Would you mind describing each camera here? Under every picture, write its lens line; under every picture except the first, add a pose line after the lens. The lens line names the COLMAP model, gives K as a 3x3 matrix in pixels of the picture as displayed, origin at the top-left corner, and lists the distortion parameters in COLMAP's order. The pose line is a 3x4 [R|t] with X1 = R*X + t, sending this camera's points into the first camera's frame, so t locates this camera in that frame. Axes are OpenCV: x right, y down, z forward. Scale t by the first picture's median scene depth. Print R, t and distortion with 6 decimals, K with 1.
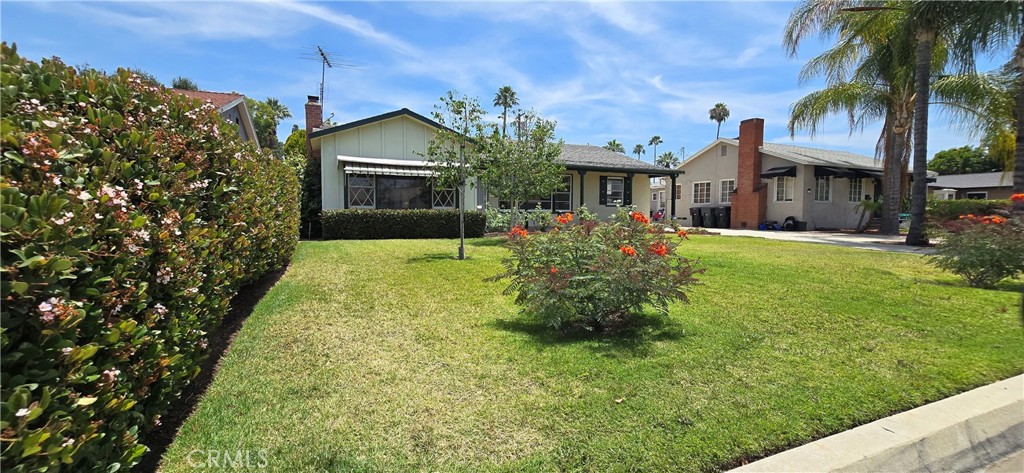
lens RADIAL K [[420.3, 0, 508.2], [0, 420.3, 236.7], [0, 0, 1]] dist [-0.002900, -0.000280]
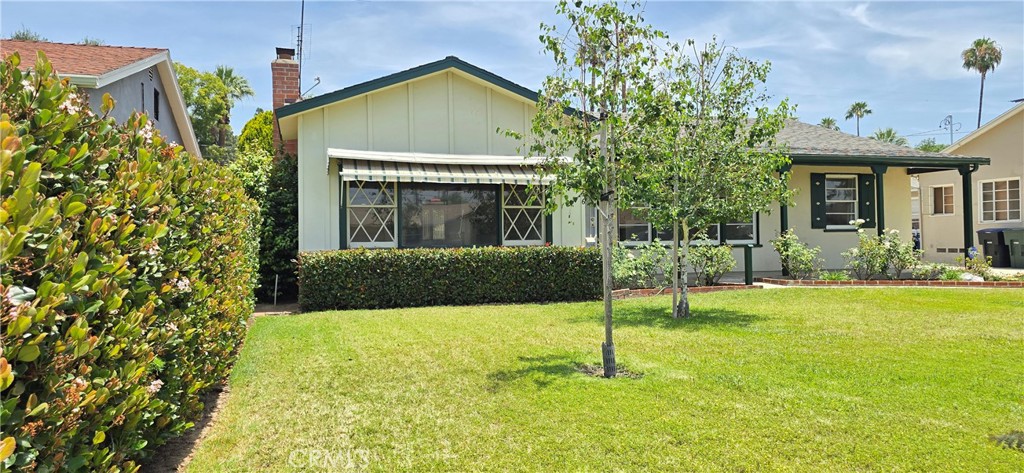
lens RADIAL K [[673.9, 0, 512.0], [0, 673.9, 236.5], [0, 0, 1]] dist [0.023141, -0.001056]
pose [[0.993789, -0.016838, -0.109999, -0.073903], [0.010188, 0.998102, -0.060741, -0.024820], [0.110813, 0.059243, 0.992074, 0.165245]]
